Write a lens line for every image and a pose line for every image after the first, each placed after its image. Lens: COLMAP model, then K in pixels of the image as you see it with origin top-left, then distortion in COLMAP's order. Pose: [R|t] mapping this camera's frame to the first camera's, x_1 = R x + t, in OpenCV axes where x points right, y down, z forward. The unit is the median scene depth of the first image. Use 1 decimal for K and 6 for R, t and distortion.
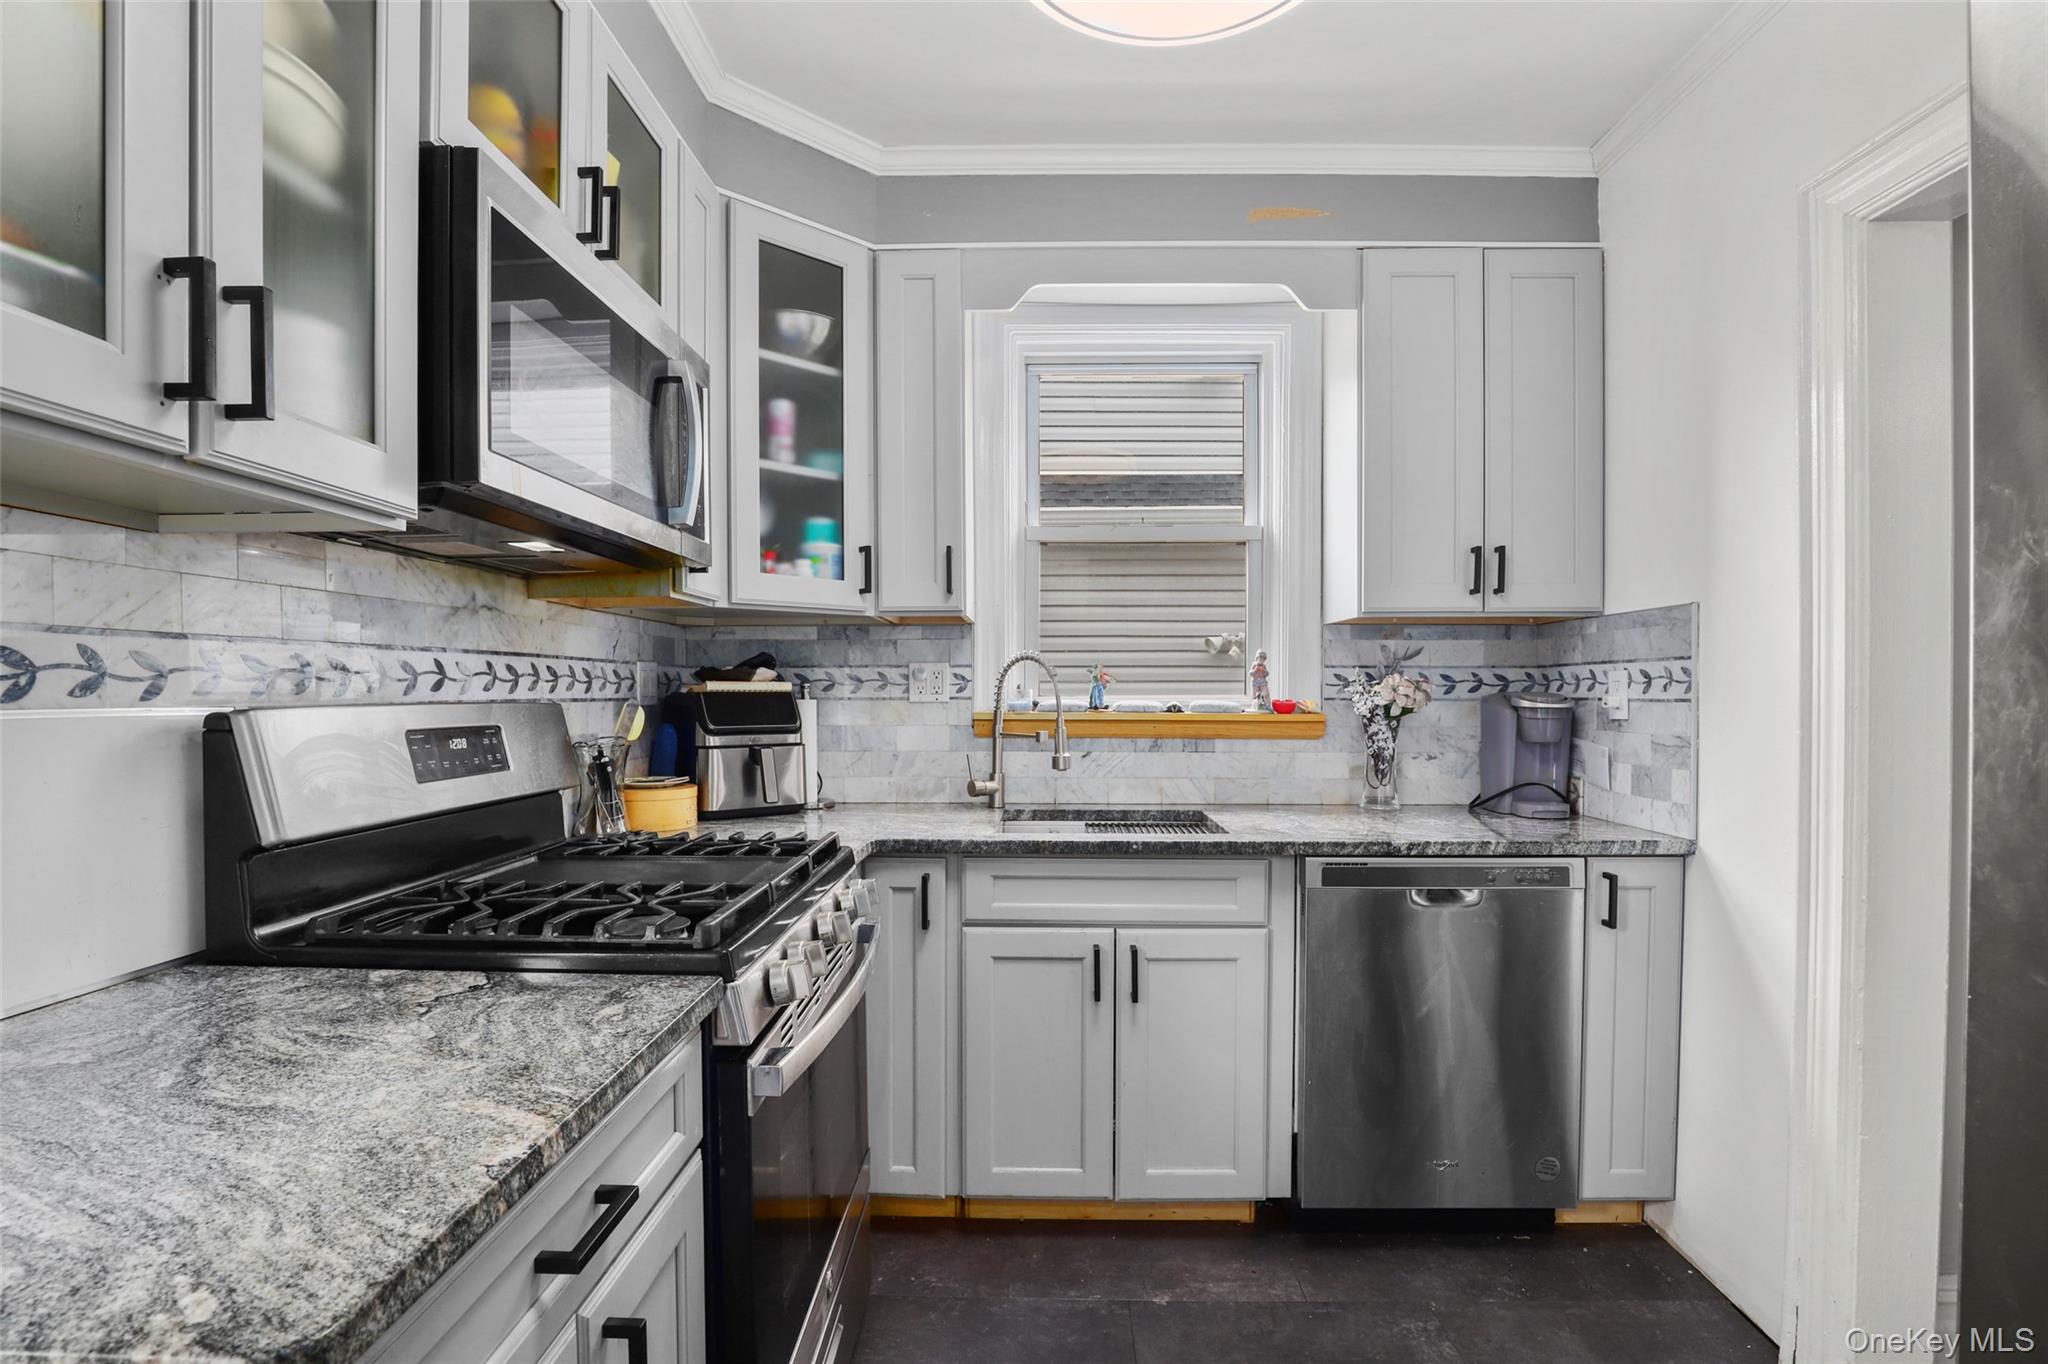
lens RADIAL K [[943.4, 0, 1014.6], [0, 943.4, 711.8], [0, 0, 1]] dist [-0.023562, 0.000038]
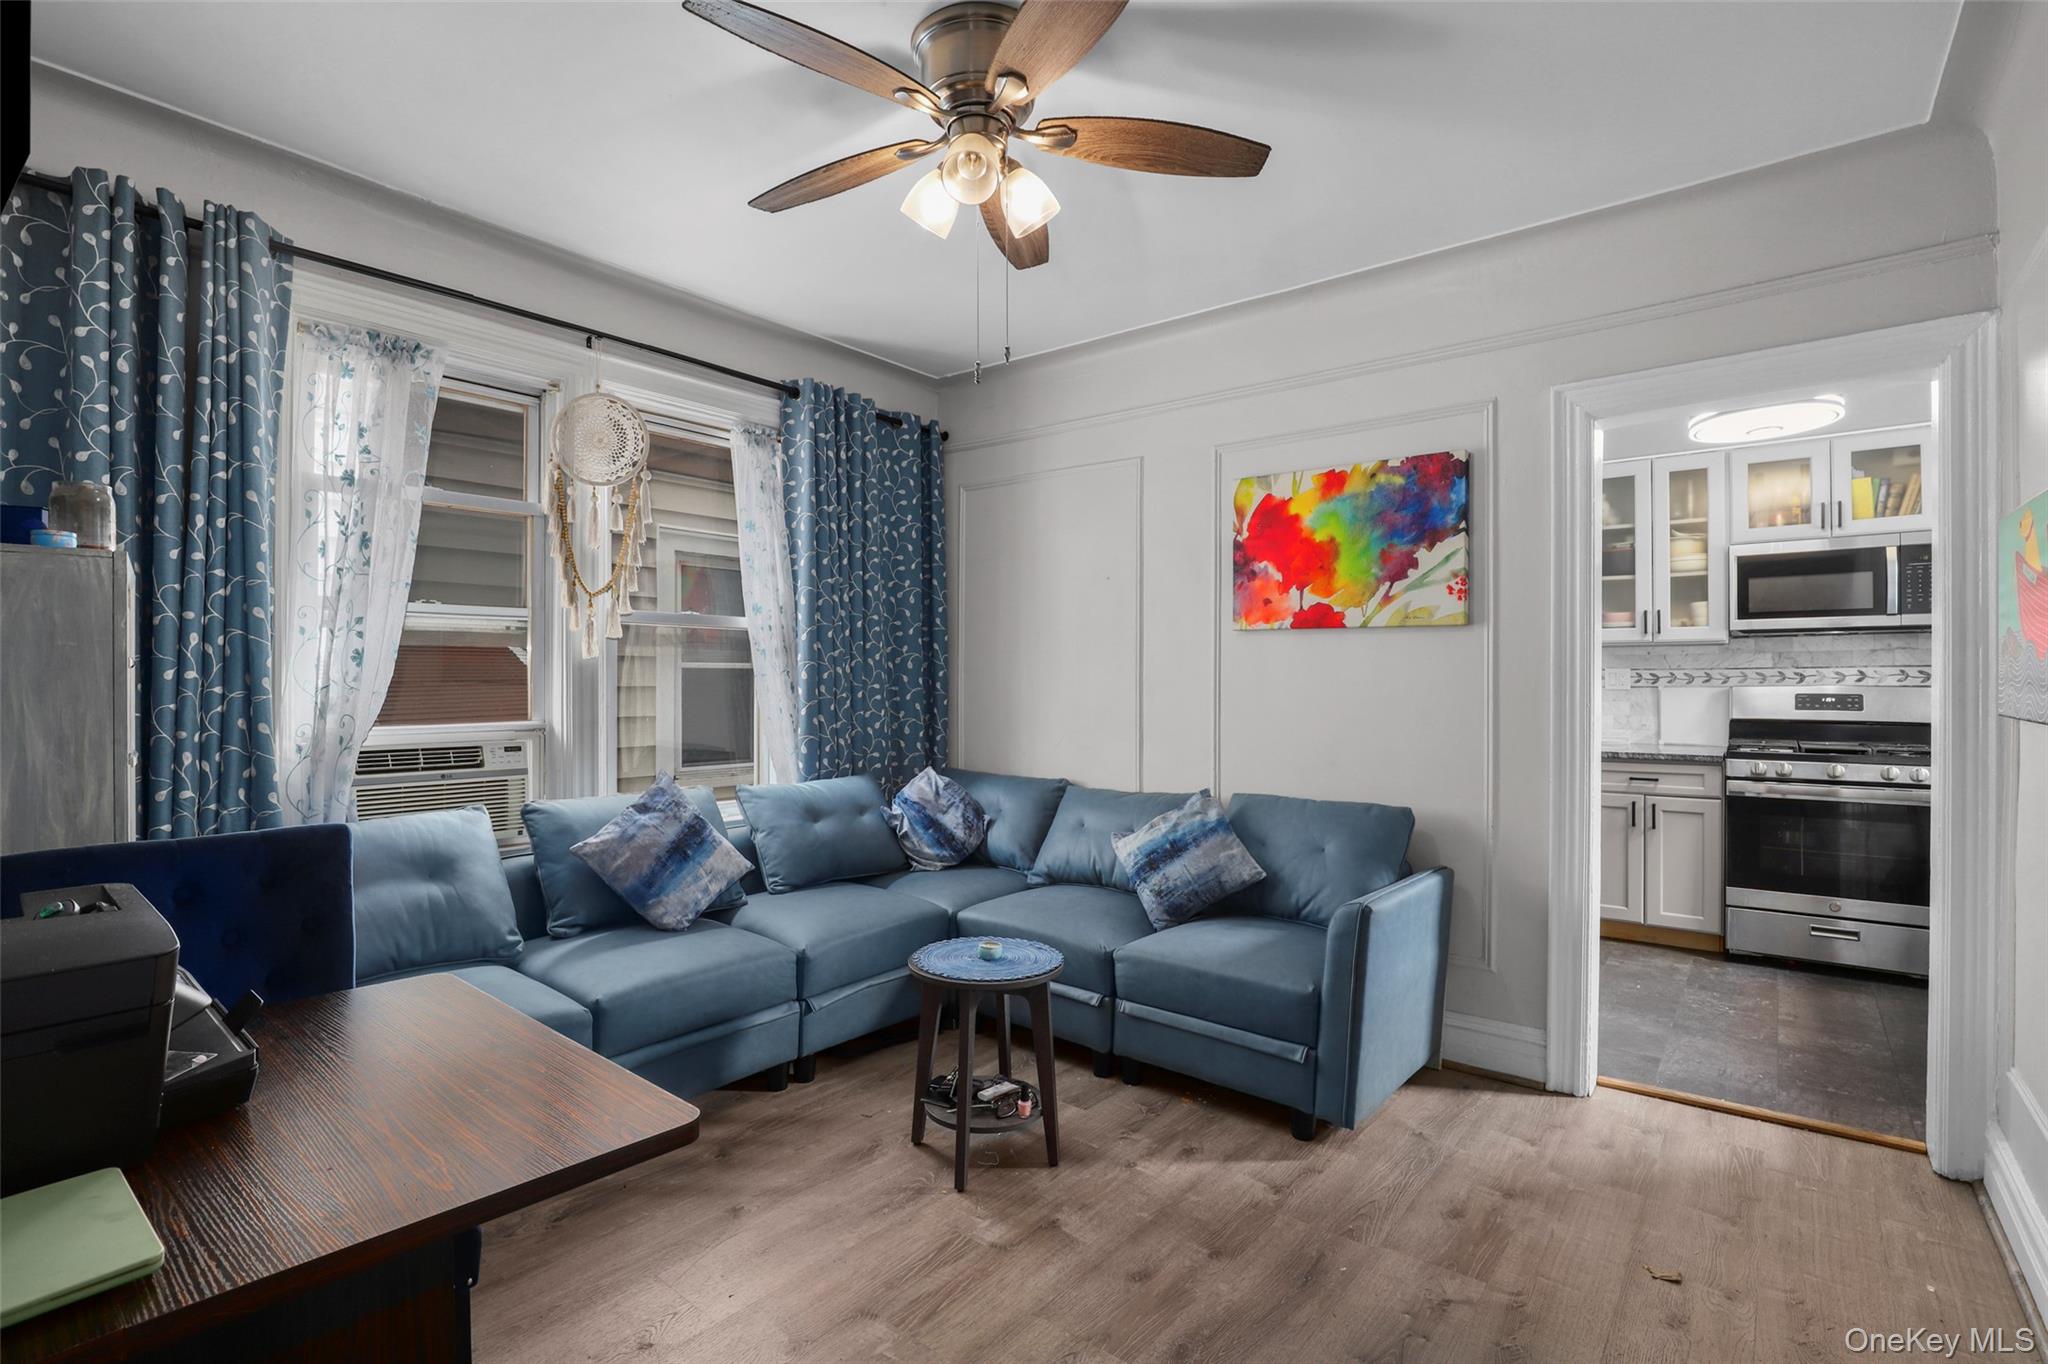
lens RADIAL K [[931.1, 0, 1024.0], [0, 931.1, 682.0], [0, 0, 1]] dist [-0.031245, 0.000170]
pose [[-0.610912, -0.000322, -0.791698, 2.090350], [-0.016080, 0.999799, 0.012002, -0.009886], [0.791535, 0.020063, -0.610795, 0.481182]]
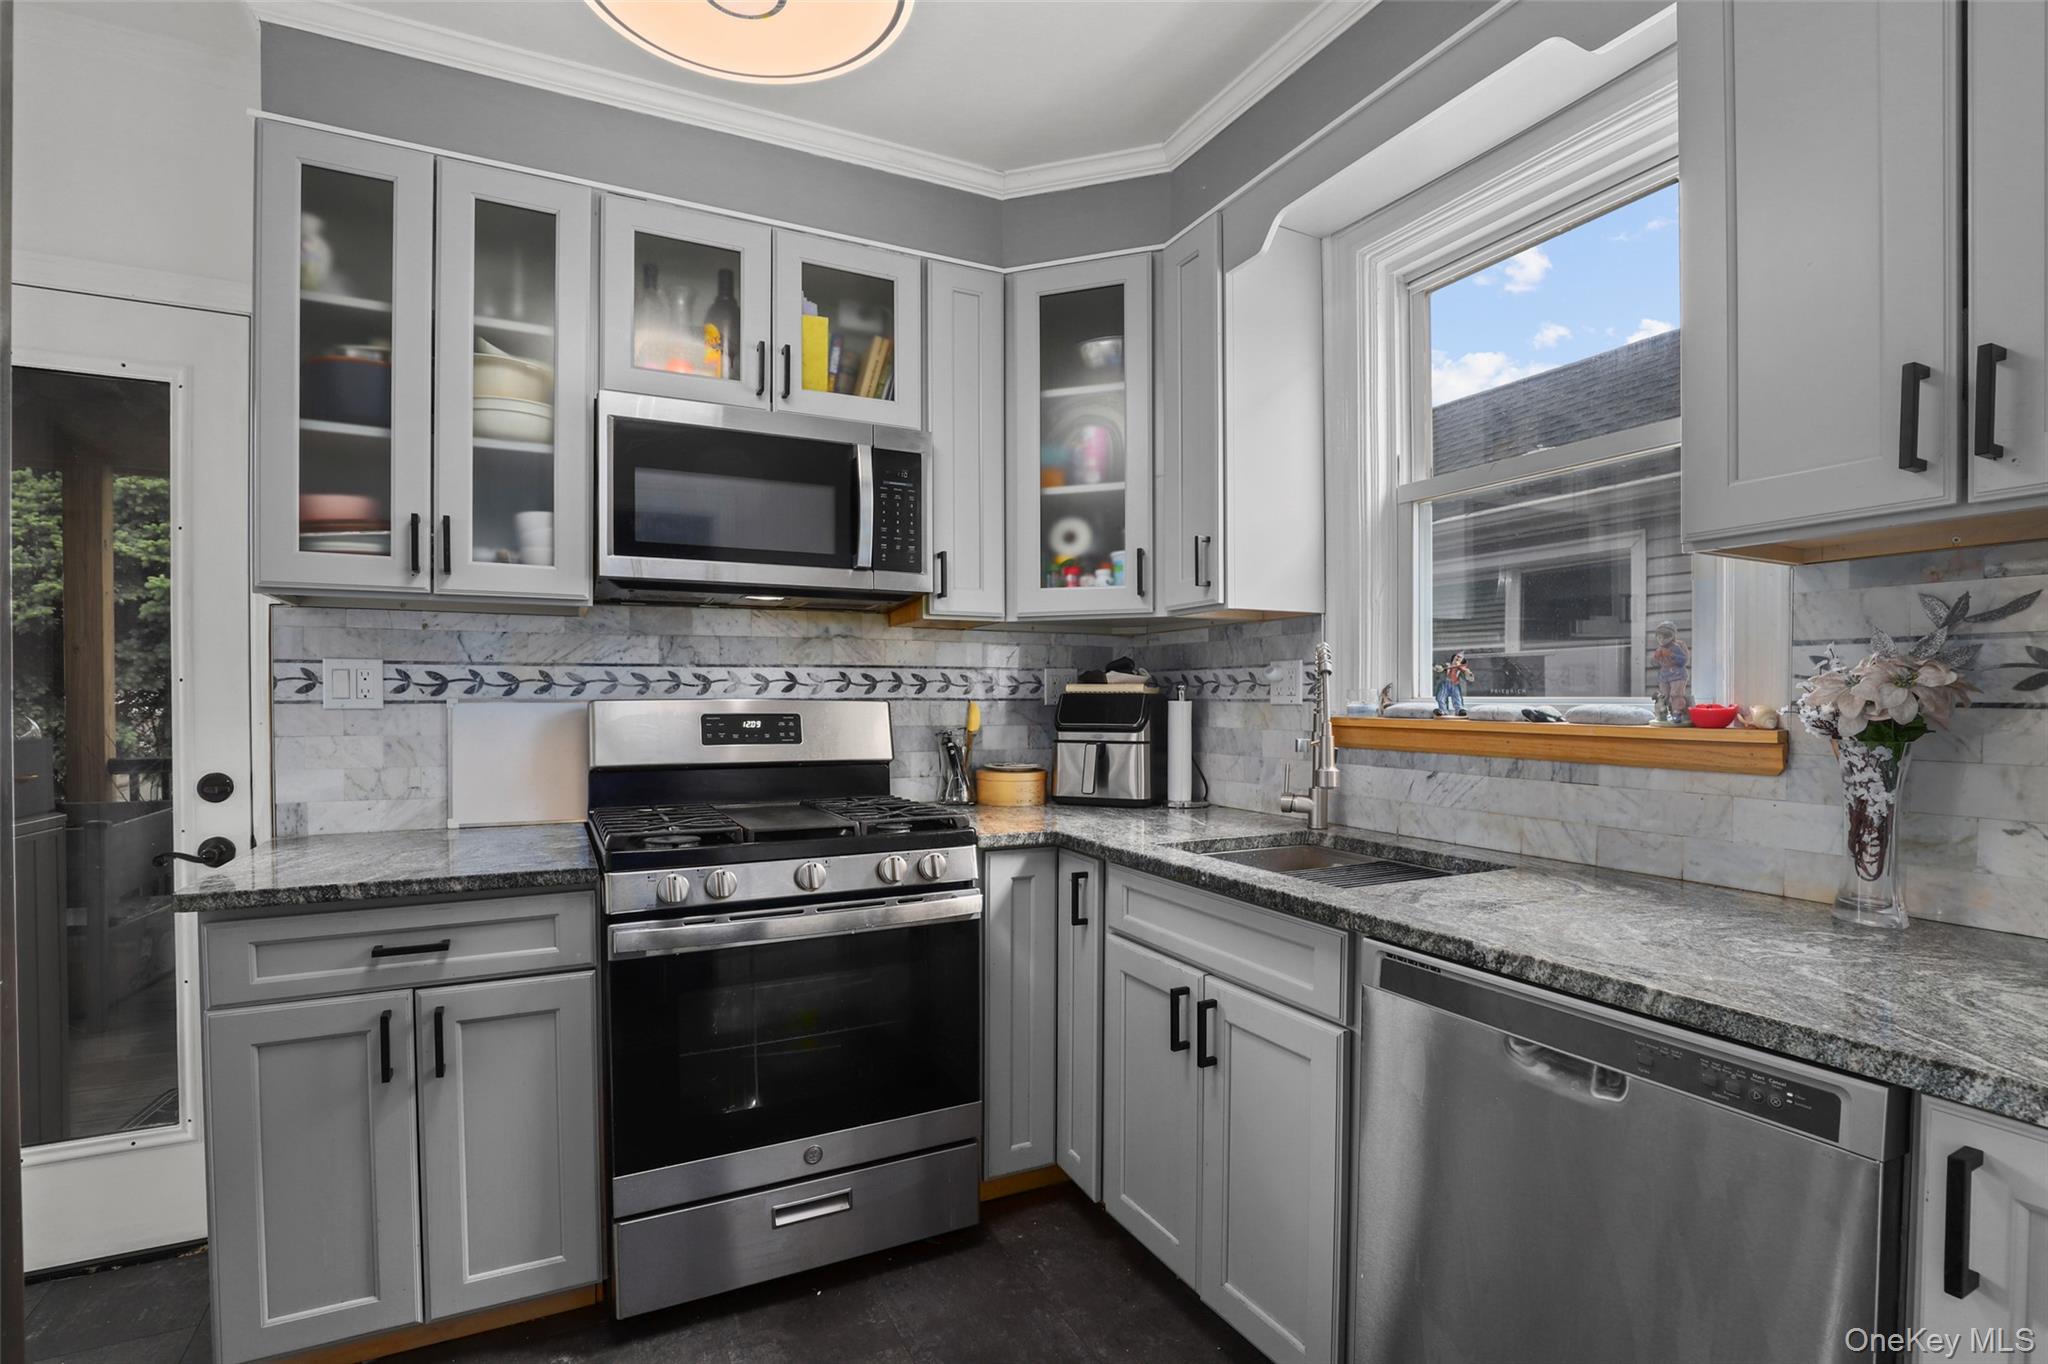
lens RADIAL K [[943.4, 0, 1014.6], [0, 943.4, 711.8], [0, 0, 1]] dist [-0.023562, 0.000038]
pose [[0.473213, 0.013306, -0.880848, 0.682526], [-0.019876, 0.999793, 0.004424, -0.002336], [0.880724, 0.015414, 0.473379, 0.409305]]
